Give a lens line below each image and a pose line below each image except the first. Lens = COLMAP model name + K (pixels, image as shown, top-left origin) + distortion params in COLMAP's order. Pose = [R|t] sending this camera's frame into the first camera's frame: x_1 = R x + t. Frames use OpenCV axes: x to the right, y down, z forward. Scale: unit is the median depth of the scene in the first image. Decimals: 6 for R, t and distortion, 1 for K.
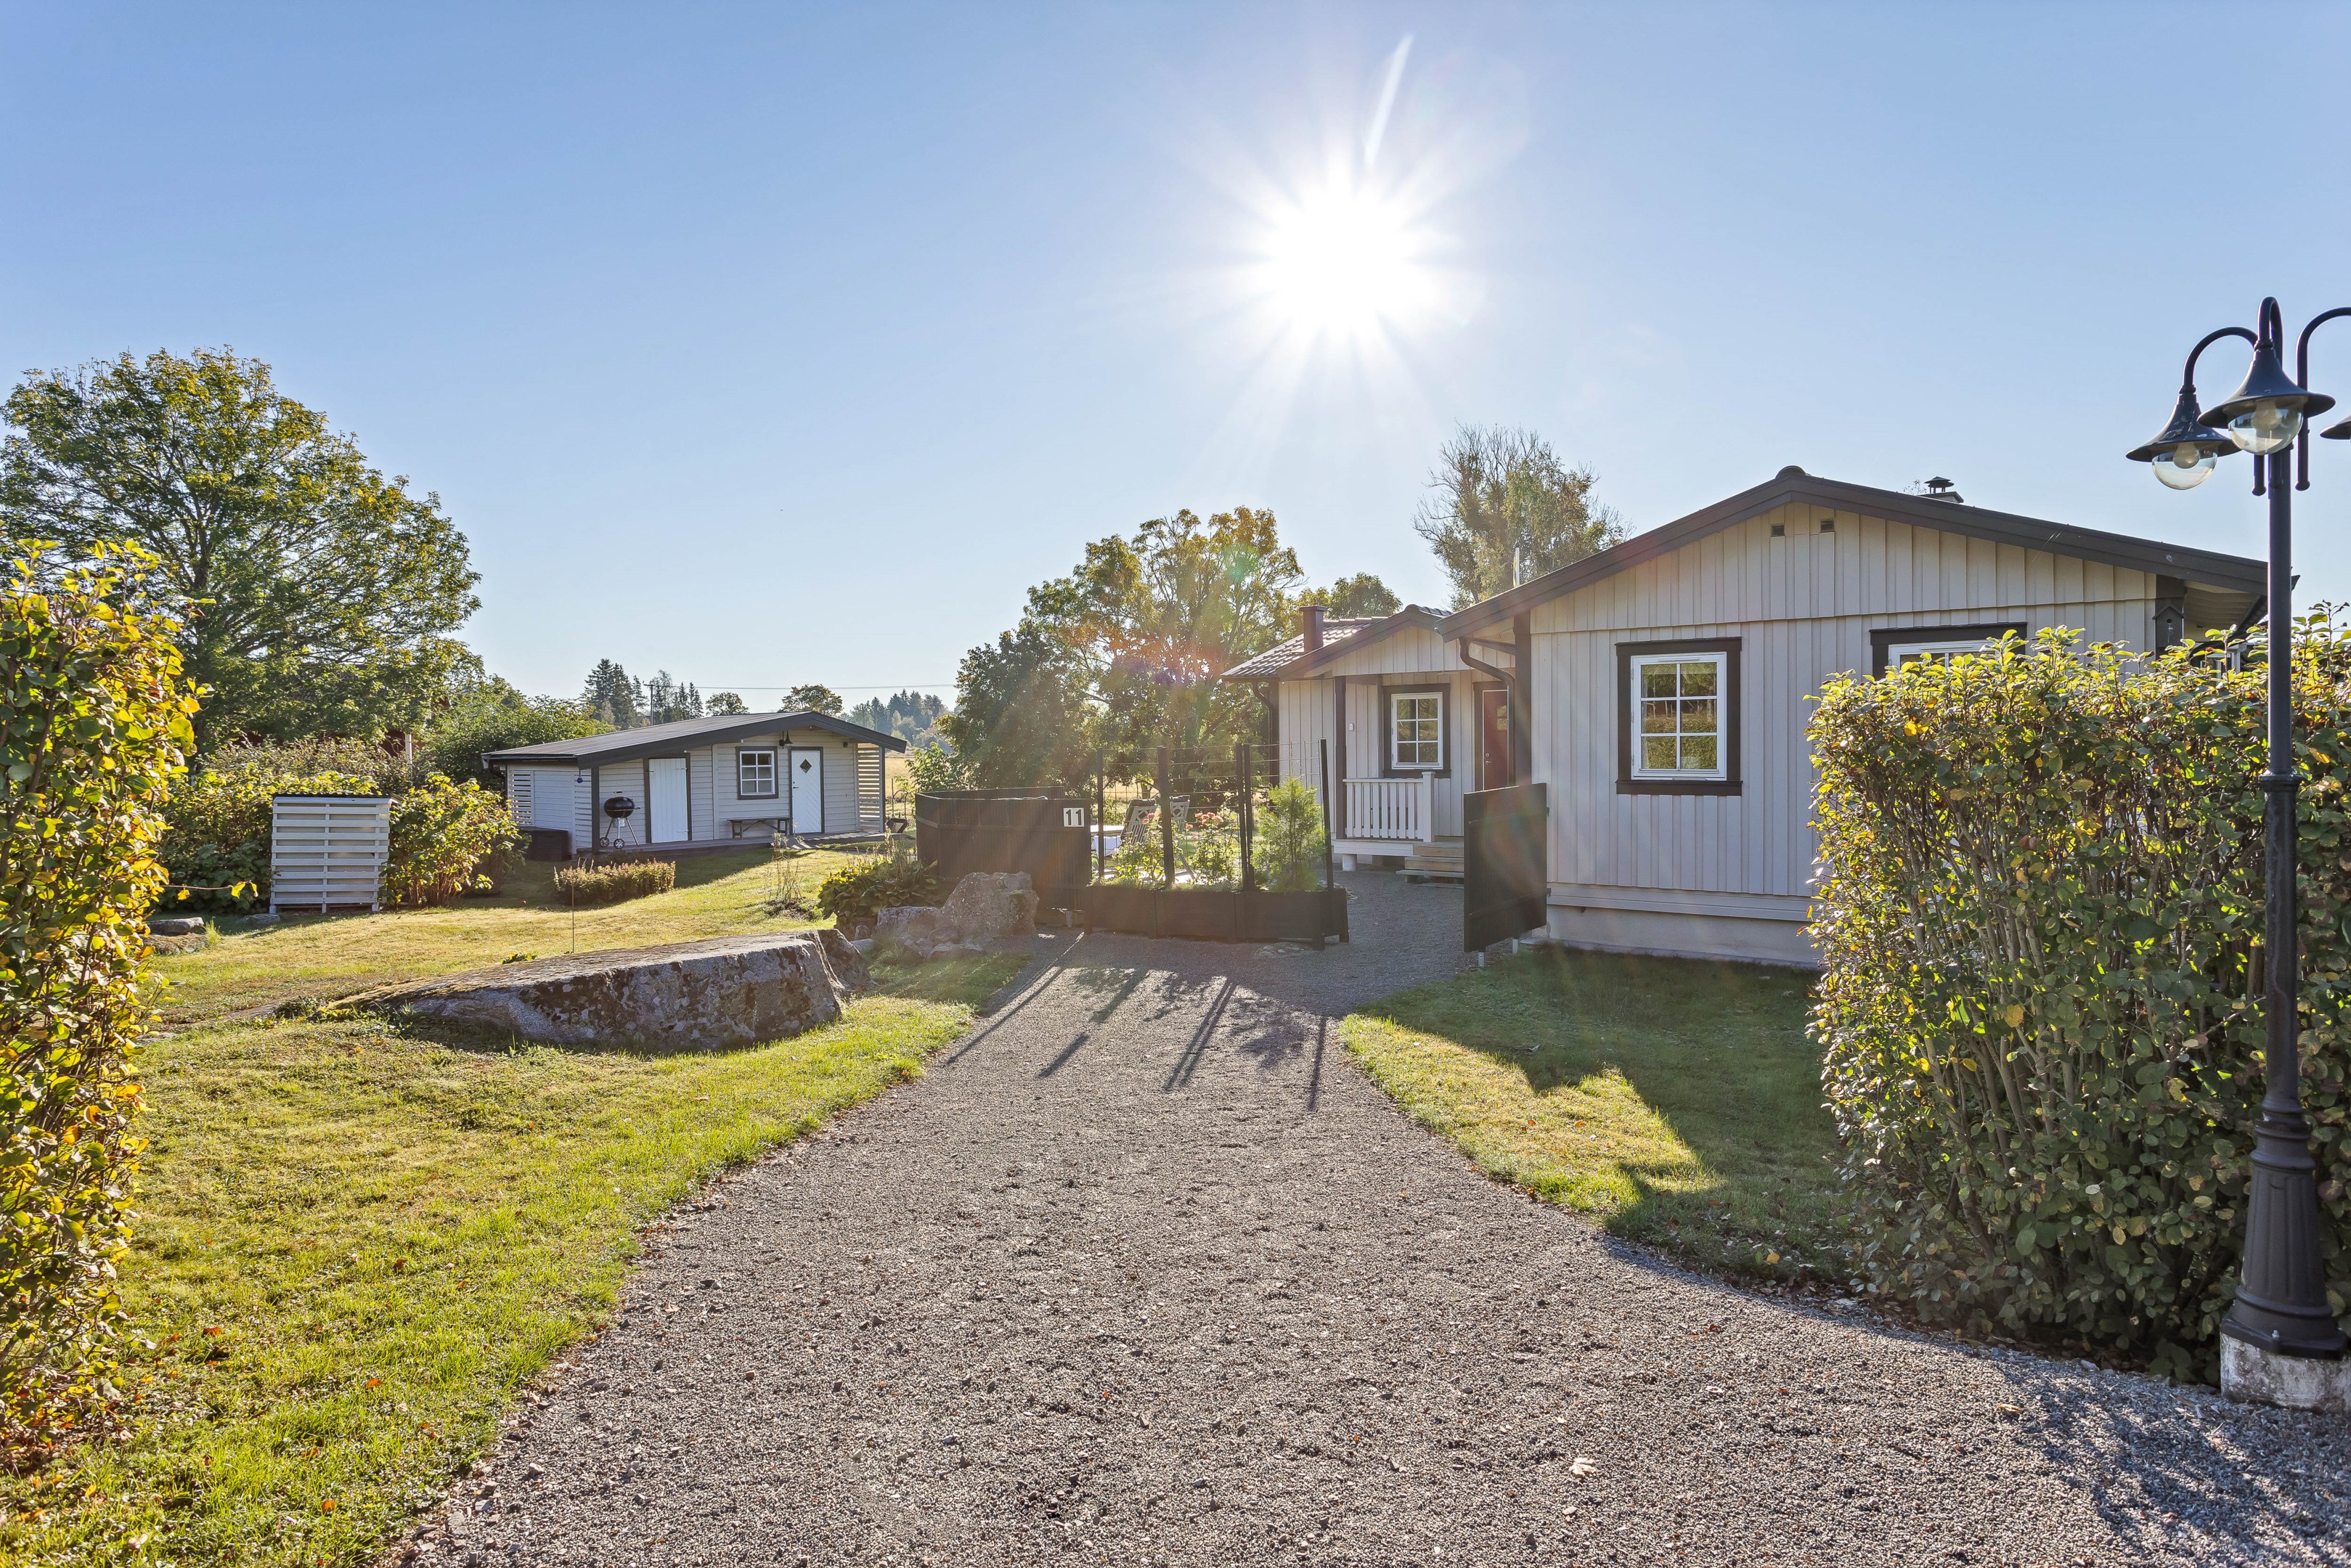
lens RADIAL K [[1327.6, 0, 1177.6], [0, 1327.6, 724.8], [0, 0, 1]] dist [-0.001628, 0.000075]
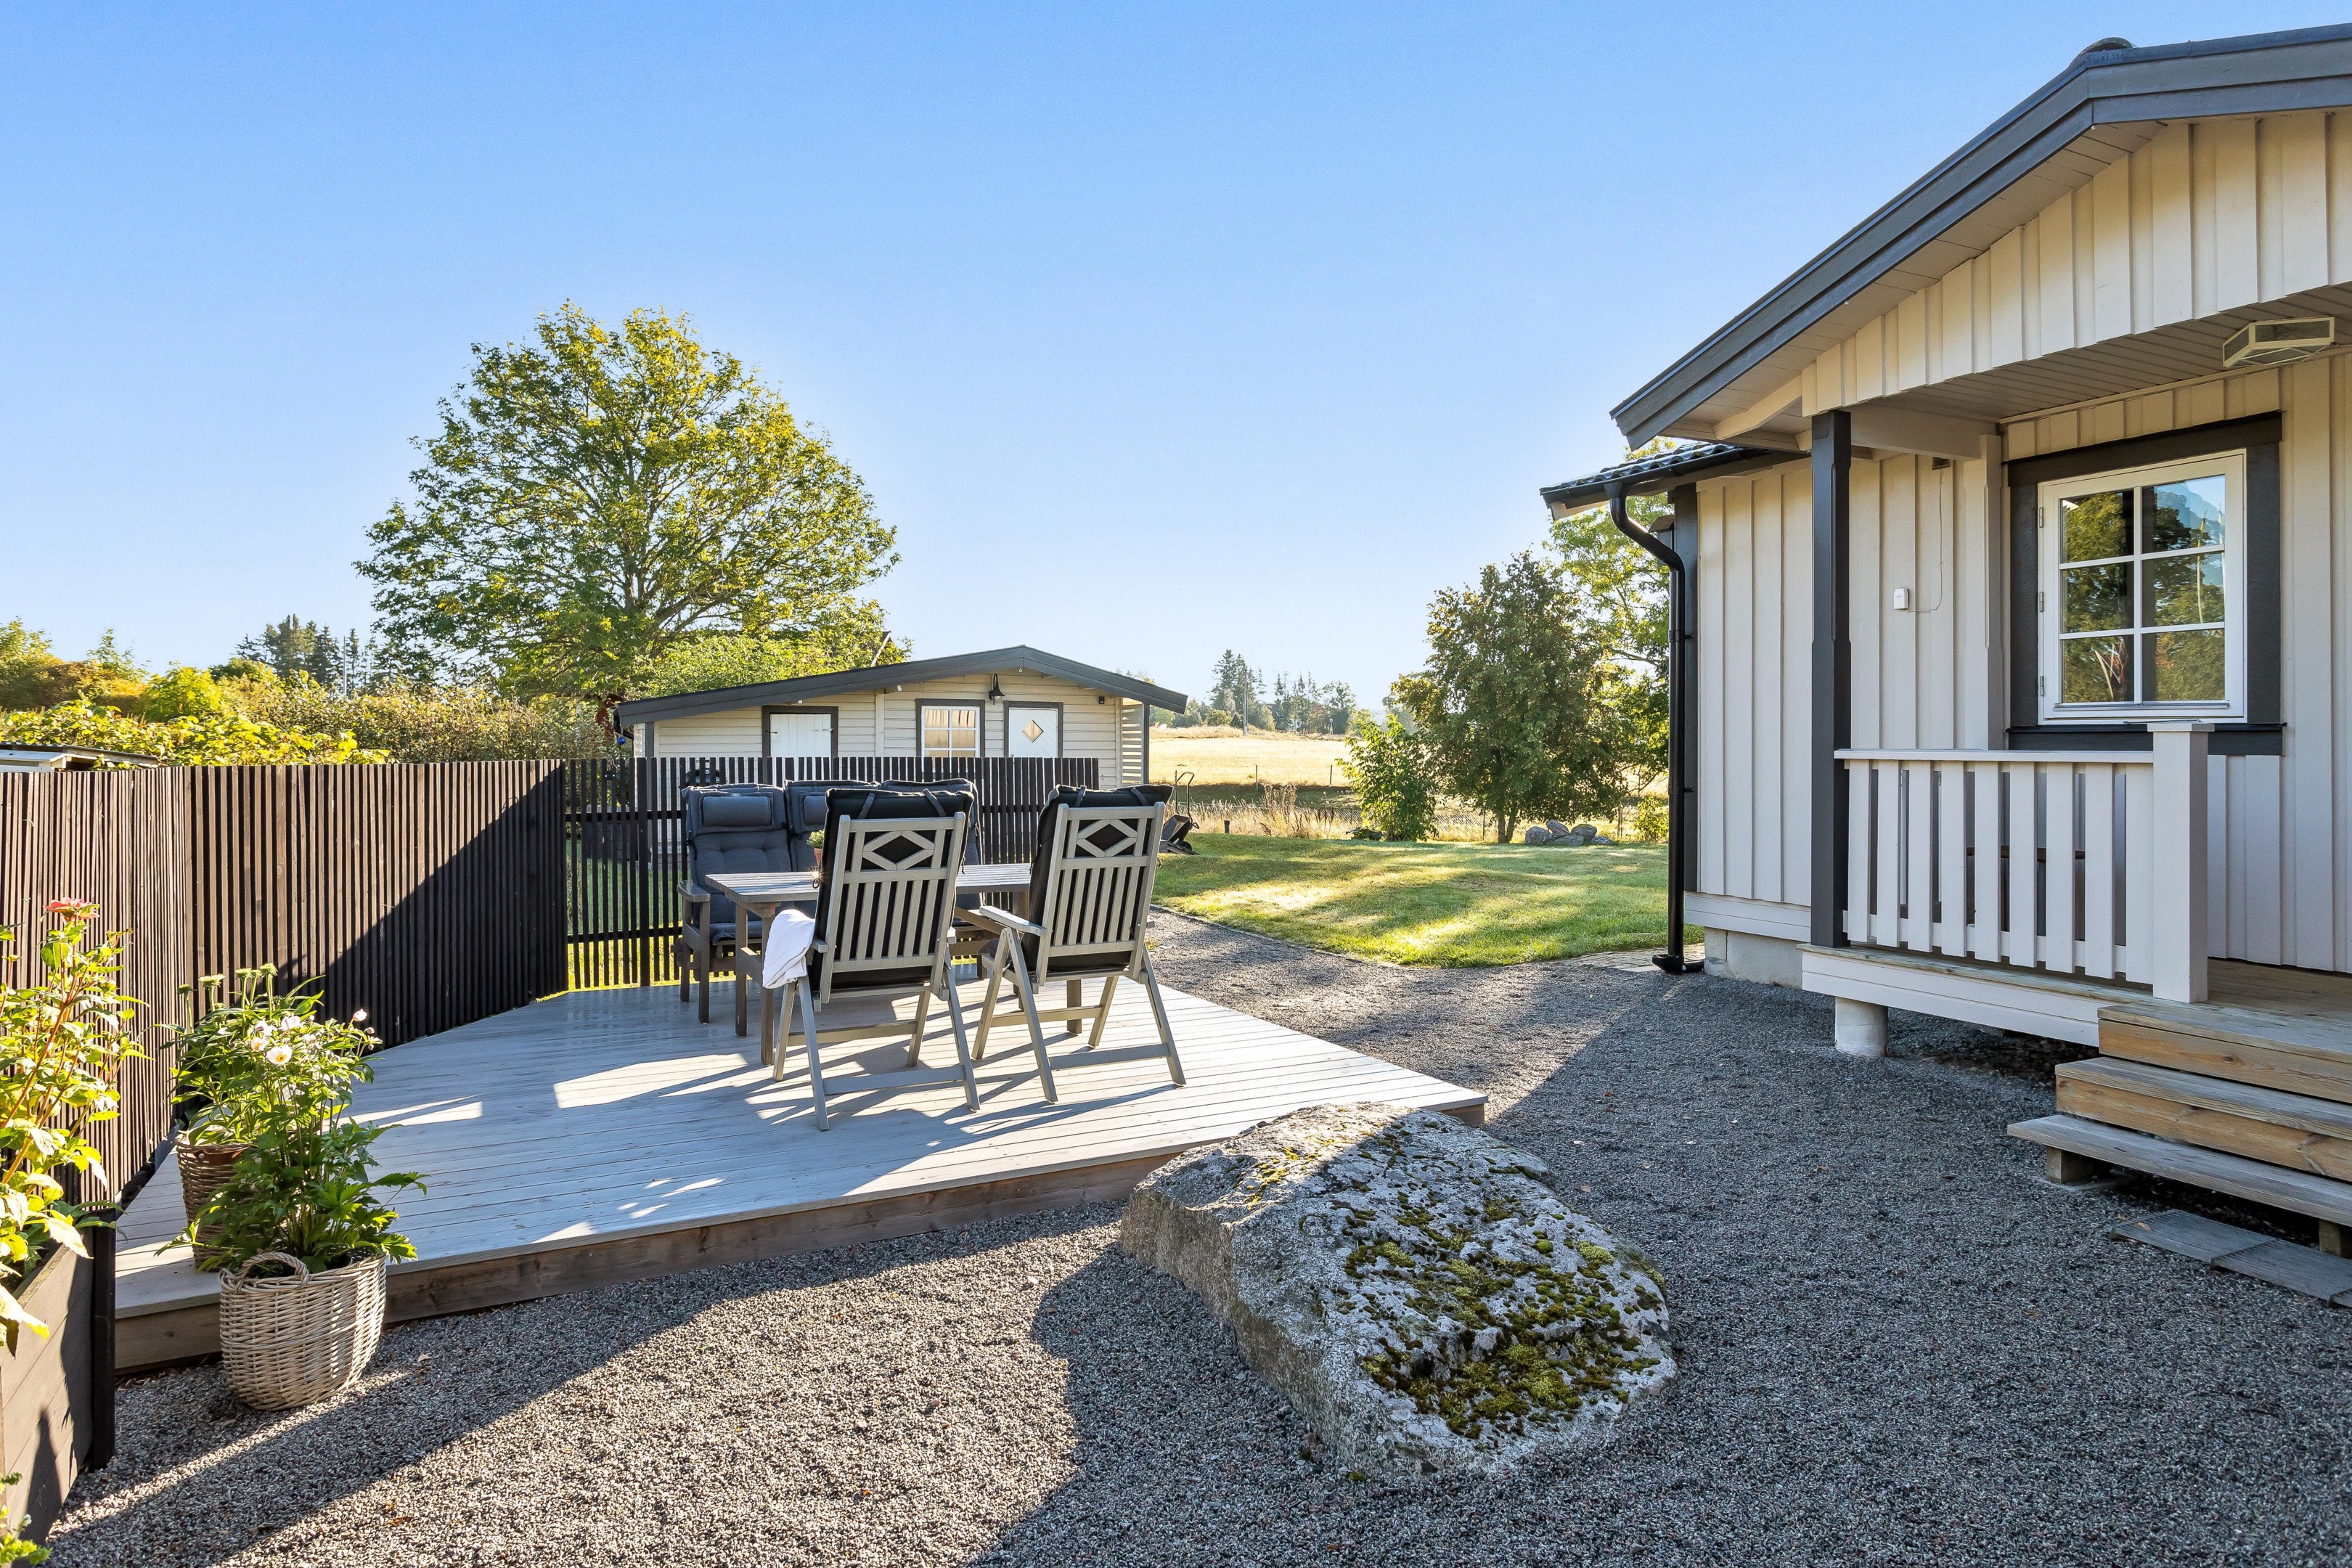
lens RADIAL K [[1328.3, 0, 1178.1], [0, 1328.3, 724.8], [0, 0, 1]] dist [-0.001628, 0.000075]
pose [[0.890848, 0.008358, -0.454224, 0.122148], [-0.005514, 0.999956, 0.007585, 0.031715], [0.454268, -0.004253, 0.890855, 0.627426]]
